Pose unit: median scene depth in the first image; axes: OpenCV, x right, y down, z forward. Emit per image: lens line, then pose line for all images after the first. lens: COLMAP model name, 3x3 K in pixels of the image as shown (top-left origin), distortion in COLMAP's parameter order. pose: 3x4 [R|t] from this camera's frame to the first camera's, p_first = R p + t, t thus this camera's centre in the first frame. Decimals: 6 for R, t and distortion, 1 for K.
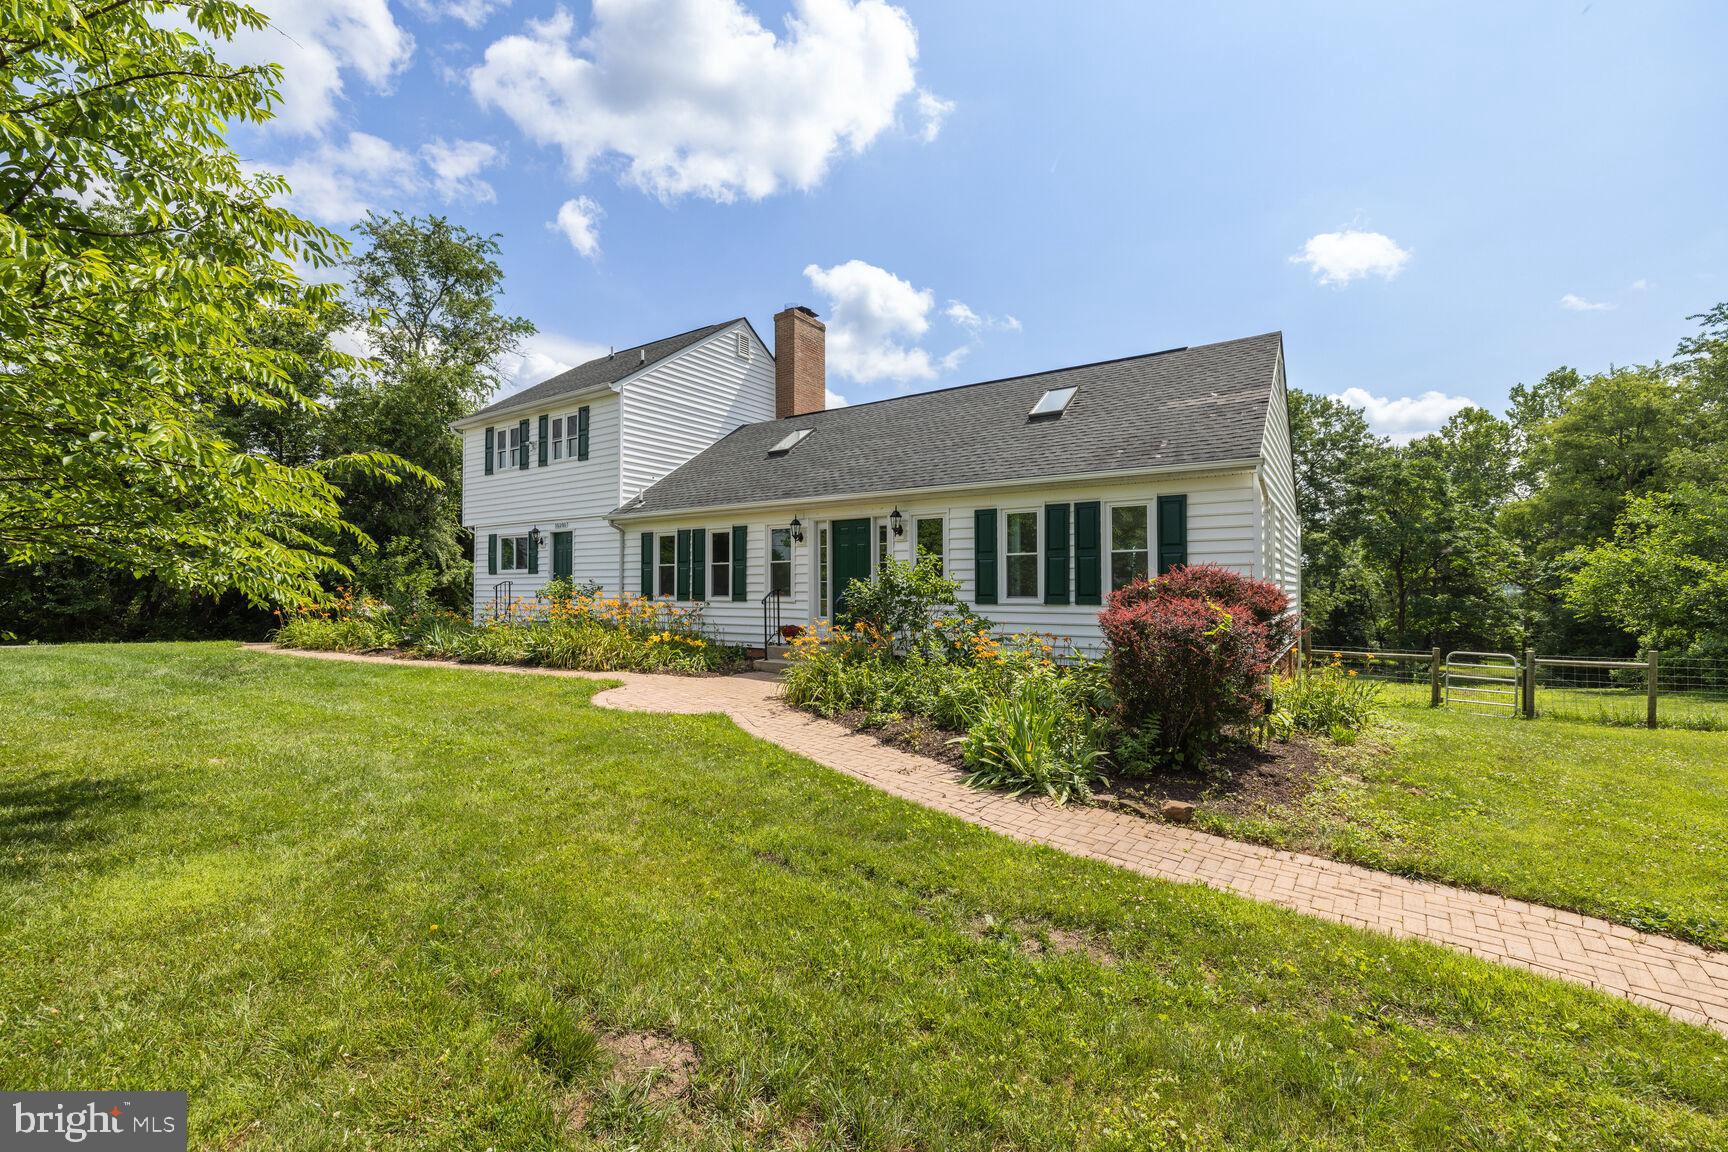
lens RADIAL K [[726.2, 0, 864.5], [0, 726.2, 561.4], [0, 0, 1]] dist [0.000344, 0.001196]
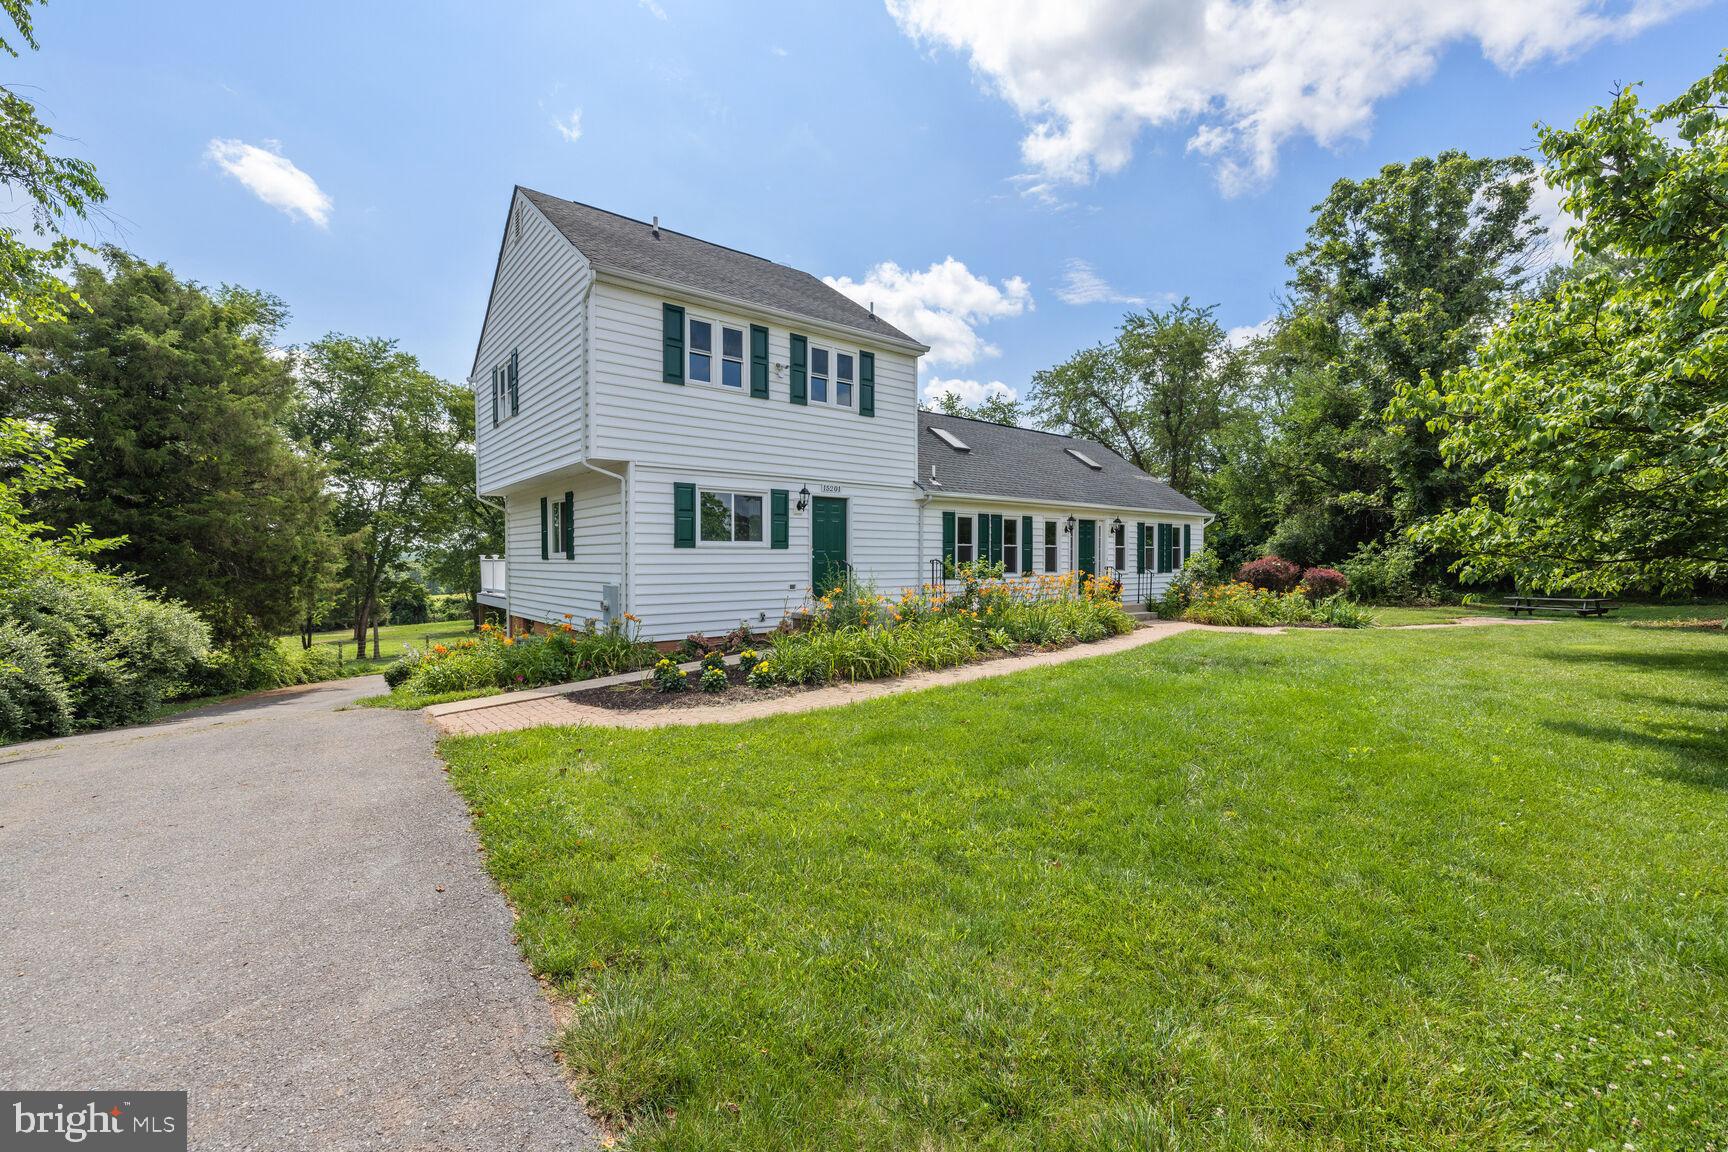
lens RADIAL K [[726.2, 0, 857.1], [0, 726.2, 579.5], [0, 0, 1]] dist [0.000344, 0.001196]
pose [[0.287681, -0.011222, 0.957661, -1.296143], [-0.016061, 0.999734, 0.016540, 0.039166], [-0.957592, -0.020139, 0.287424, 0.829791]]
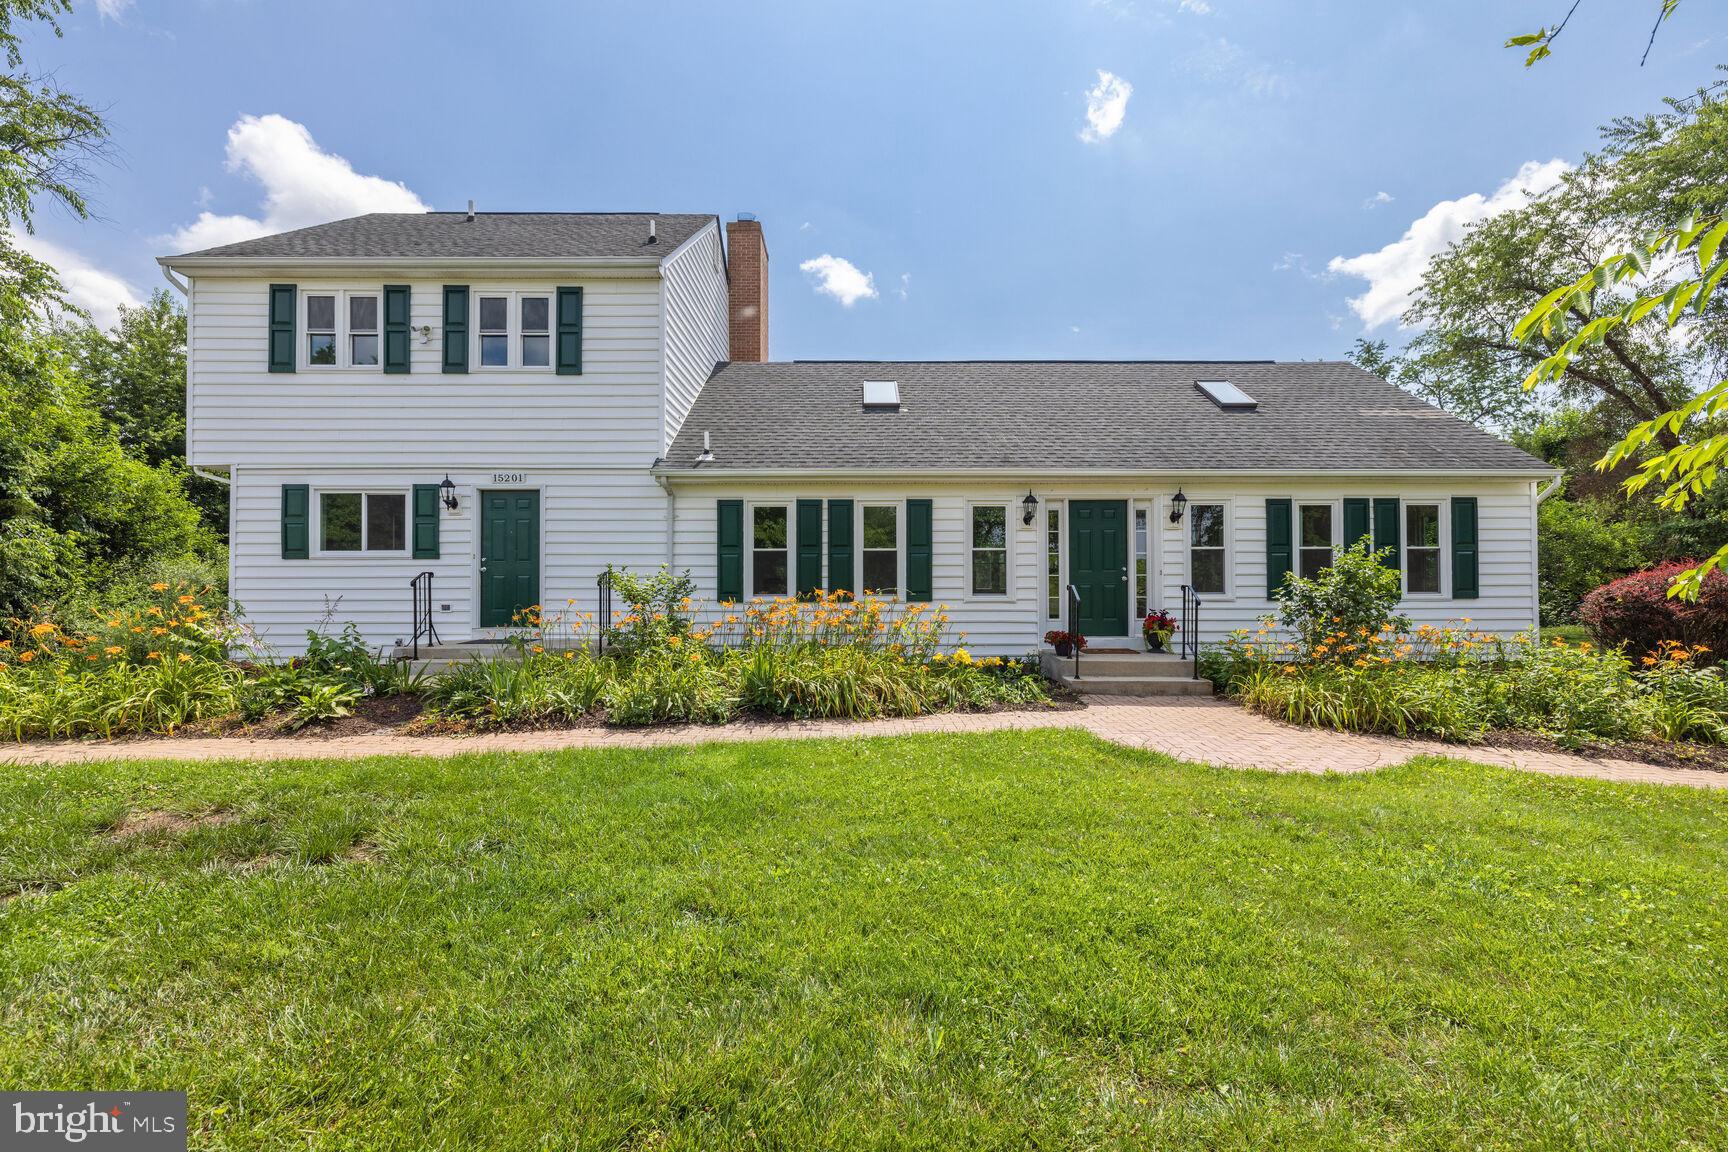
lens RADIAL K [[726.2, 0, 864.9], [0, 726.2, 574.5], [0, 0, 1]] dist [0.000344, 0.001196]
pose [[0.820991, 0.007964, 0.570885, -0.574730], [-0.019405, 0.999714, 0.013961, 0.016453], [-0.570611, -0.022540, 0.820911, 0.384076]]
